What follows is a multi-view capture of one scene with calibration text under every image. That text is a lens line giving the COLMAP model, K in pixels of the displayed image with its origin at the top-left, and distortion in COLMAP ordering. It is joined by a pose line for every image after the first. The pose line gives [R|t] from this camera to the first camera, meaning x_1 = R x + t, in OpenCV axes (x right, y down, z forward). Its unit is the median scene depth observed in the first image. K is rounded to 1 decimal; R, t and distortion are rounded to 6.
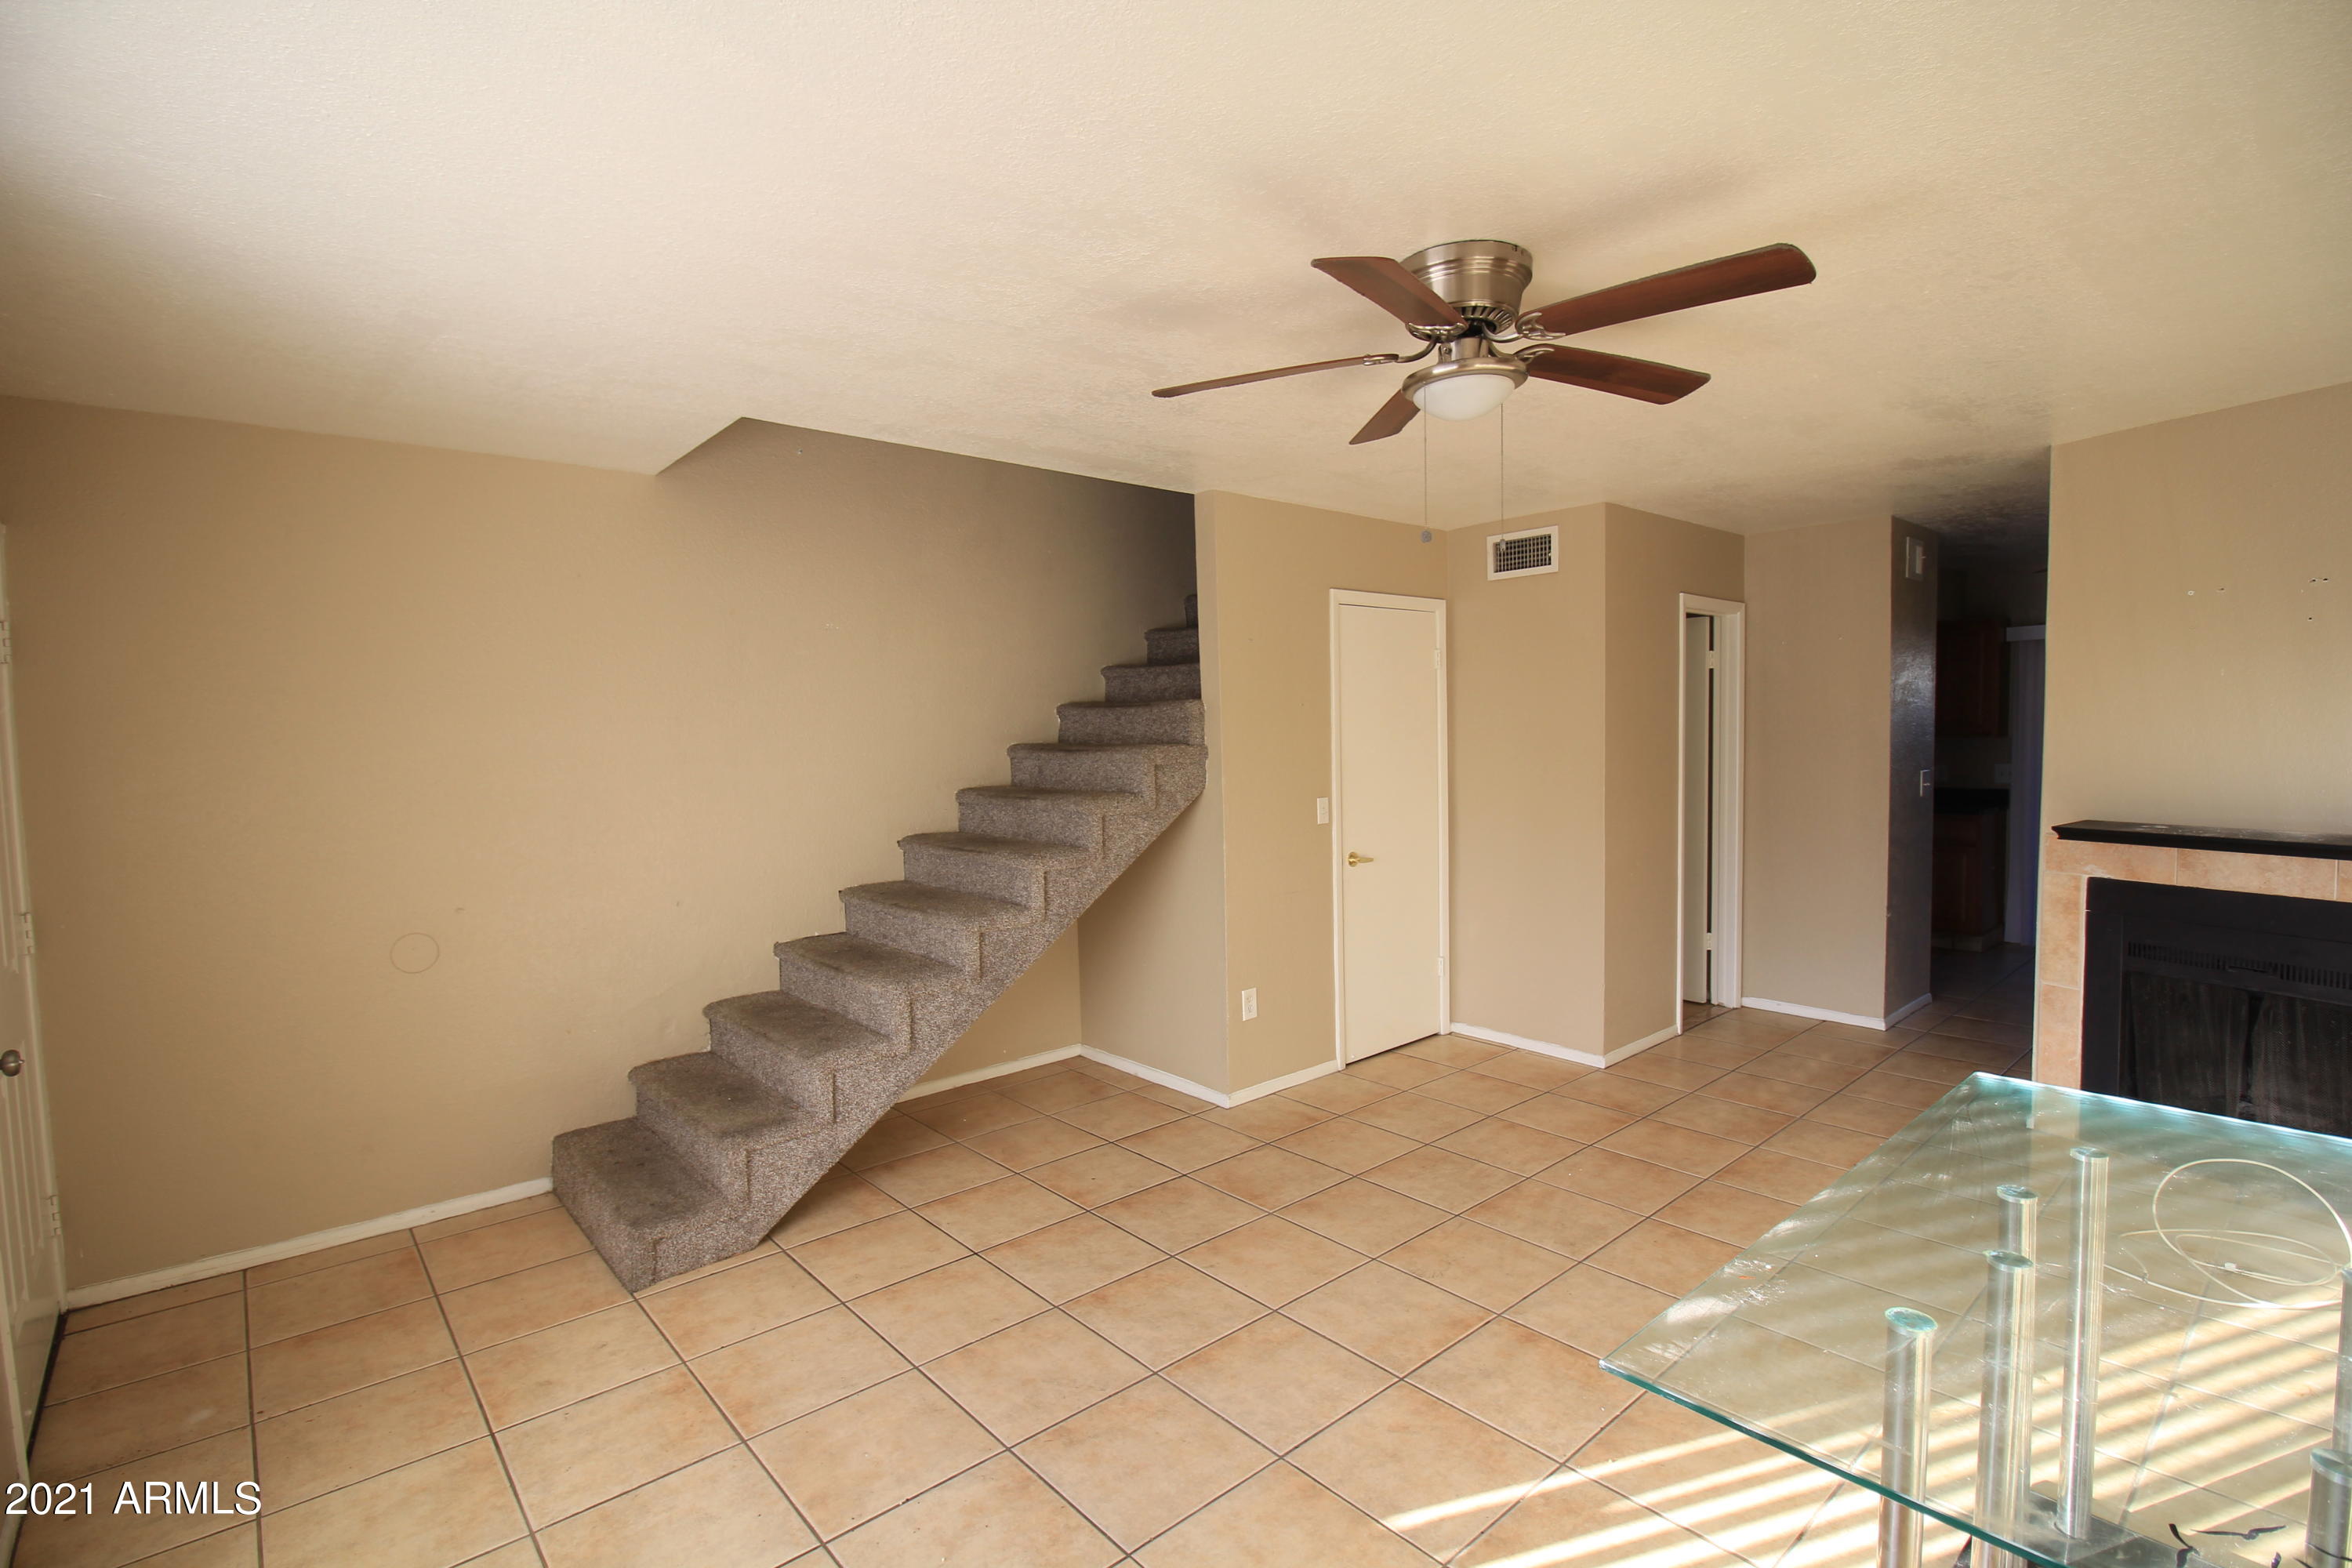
lens RADIAL K [[1087.1, 0, 1195.9], [0, 1087.1, 793.1], [0, 0, 1]] dist [0.013987, -0.023592]
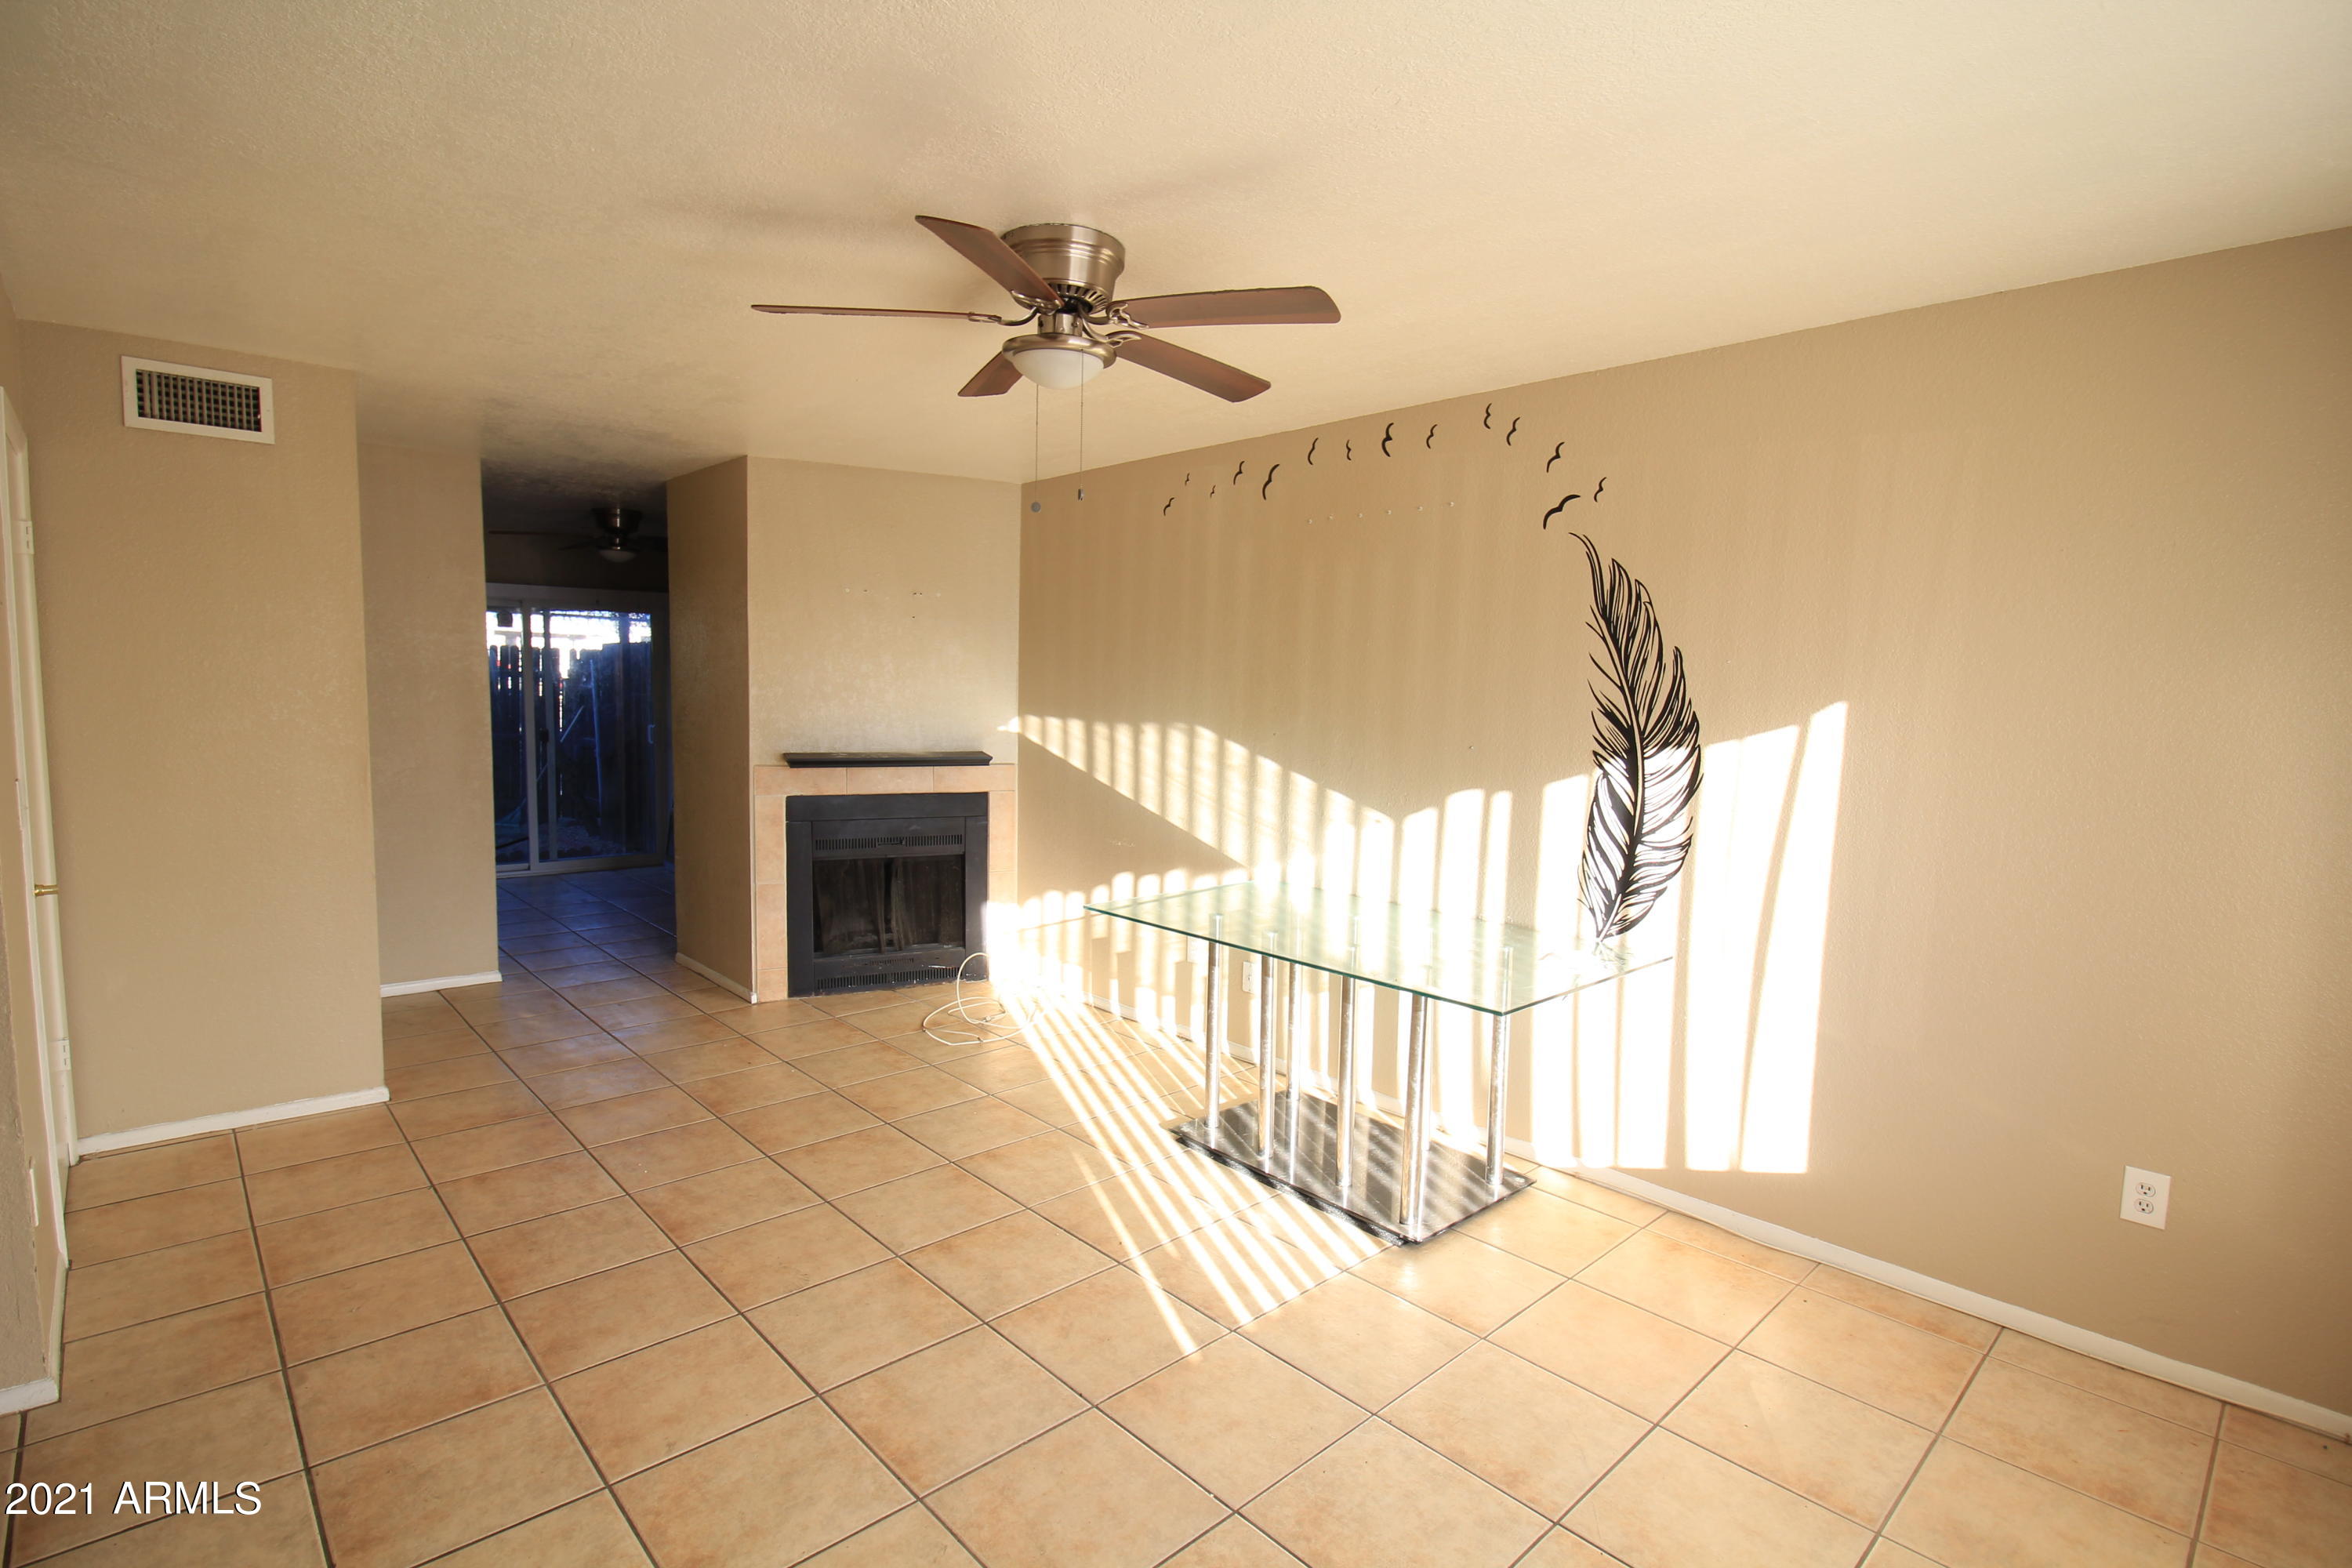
lens RADIAL K [[1113.8, 0, 1176.0], [0, 1113.8, 784.0], [0, 0, 1]] dist [0.014778, -0.021599]
pose [[-0.015193, -0.067690, 0.997591, -0.556291], [0.036827, 0.996991, 0.068210, -0.012791], [-0.999206, 0.037775, -0.012655, 0.568986]]
